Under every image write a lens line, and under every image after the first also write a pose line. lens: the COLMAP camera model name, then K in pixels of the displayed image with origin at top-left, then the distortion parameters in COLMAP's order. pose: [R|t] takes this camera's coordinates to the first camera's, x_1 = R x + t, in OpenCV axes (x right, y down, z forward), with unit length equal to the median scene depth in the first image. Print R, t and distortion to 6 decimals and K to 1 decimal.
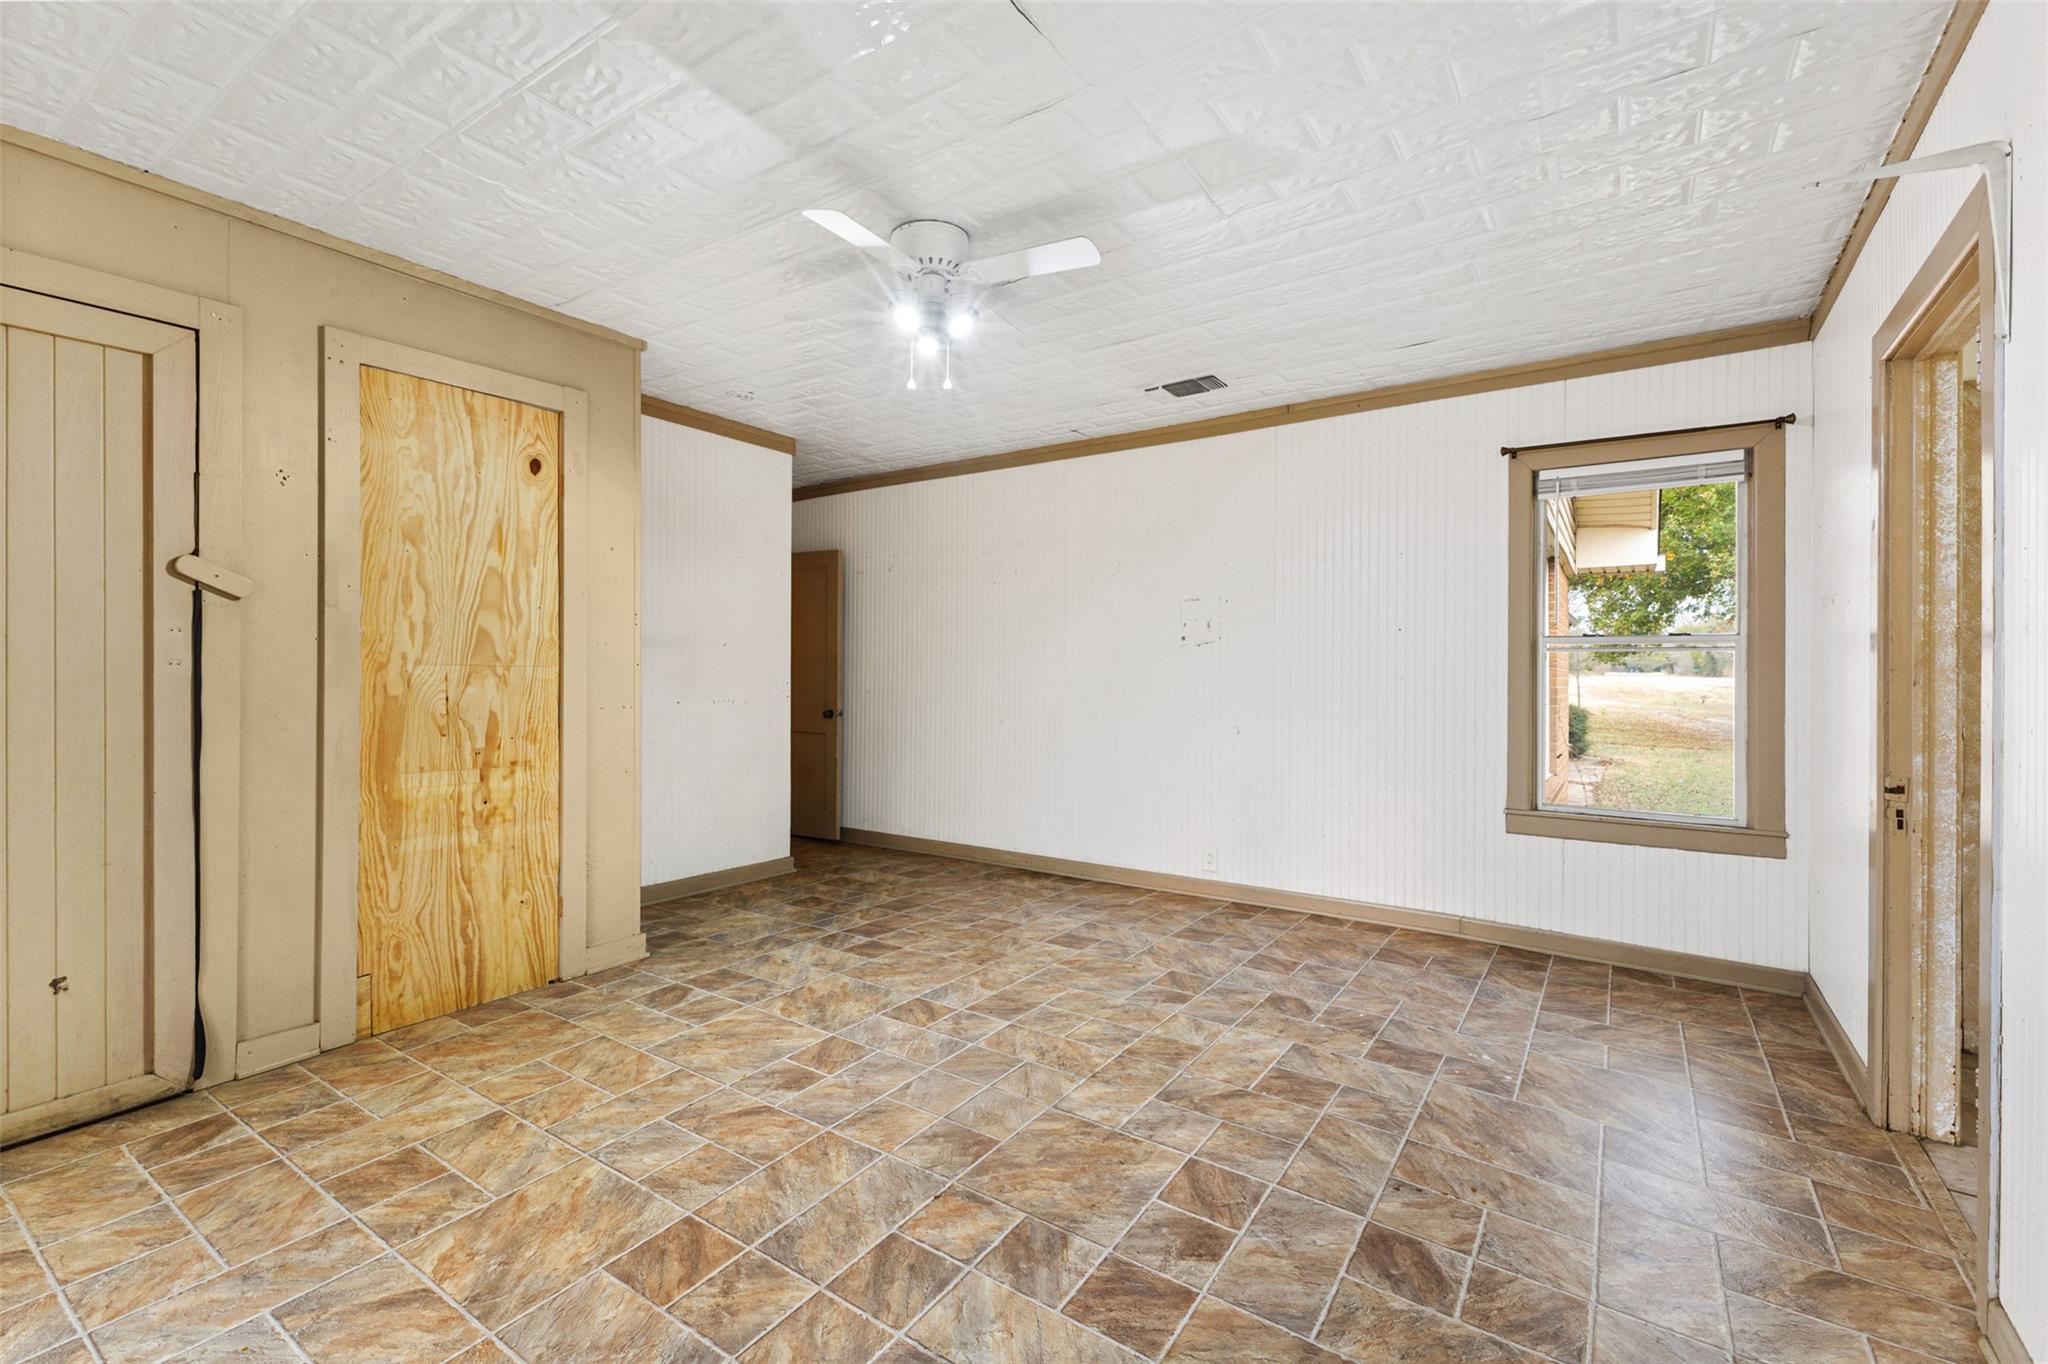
lens RADIAL K [[889.7, 0, 1026.1], [0, 889.7, 676.9], [0, 0, 1]] dist [0.000172, 0.000008]
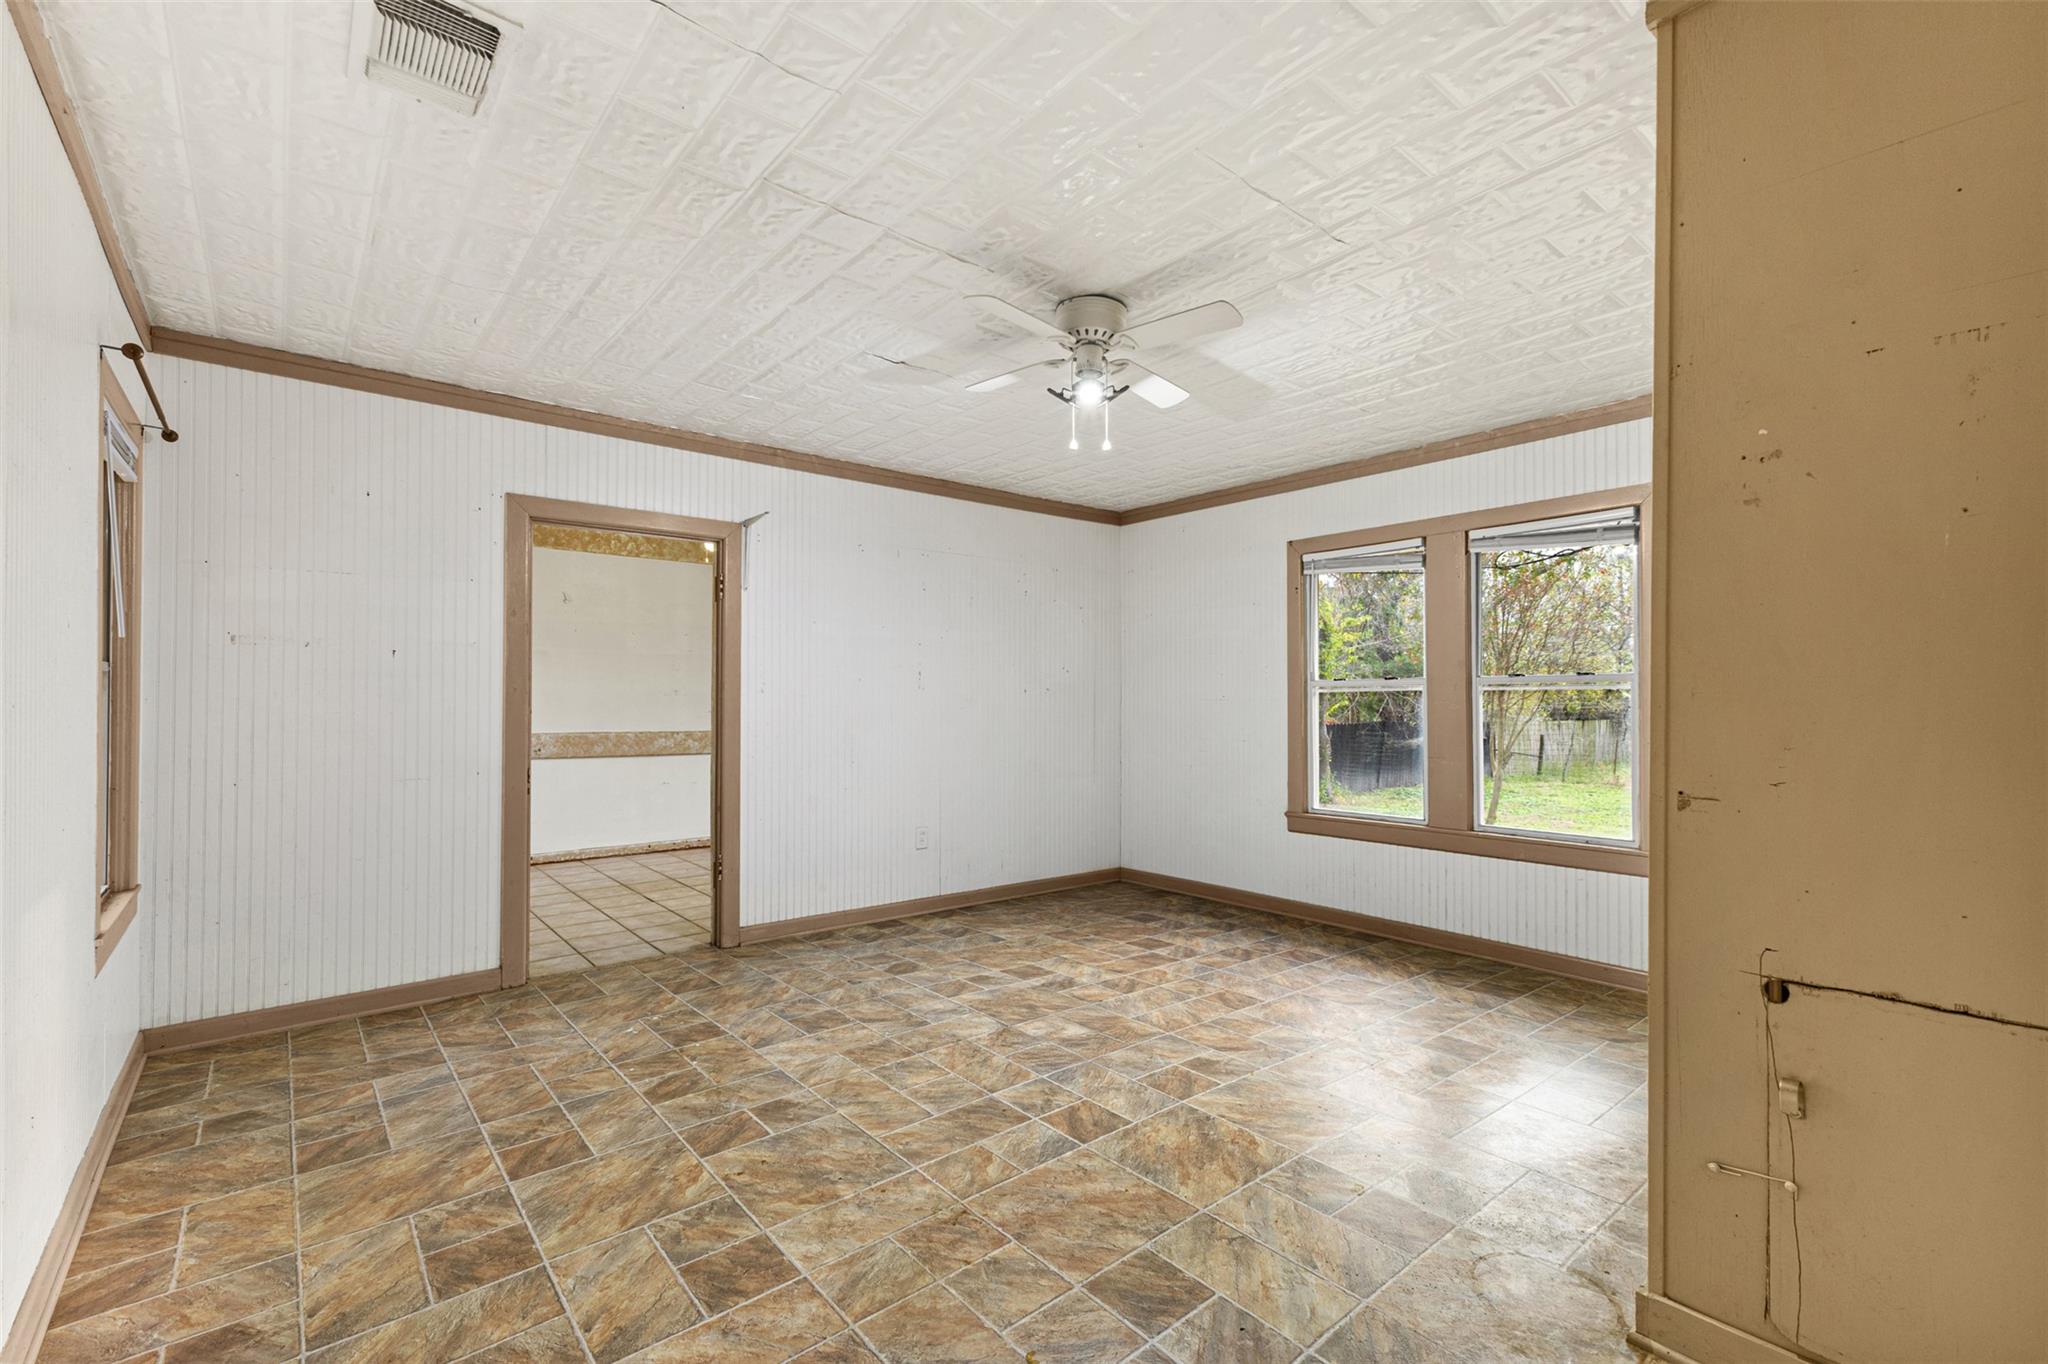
lens RADIAL K [[889.7, 0, 1026.1], [0, 889.7, 676.9], [0, 0, 1]] dist [0.000172, 0.000008]
pose [[-0.961135, 0.002257, 0.276068, -0.303311], [-0.003099, 0.999815, -0.018964, -0.025353], [-0.276060, -0.019083, -0.960951, 1.860481]]
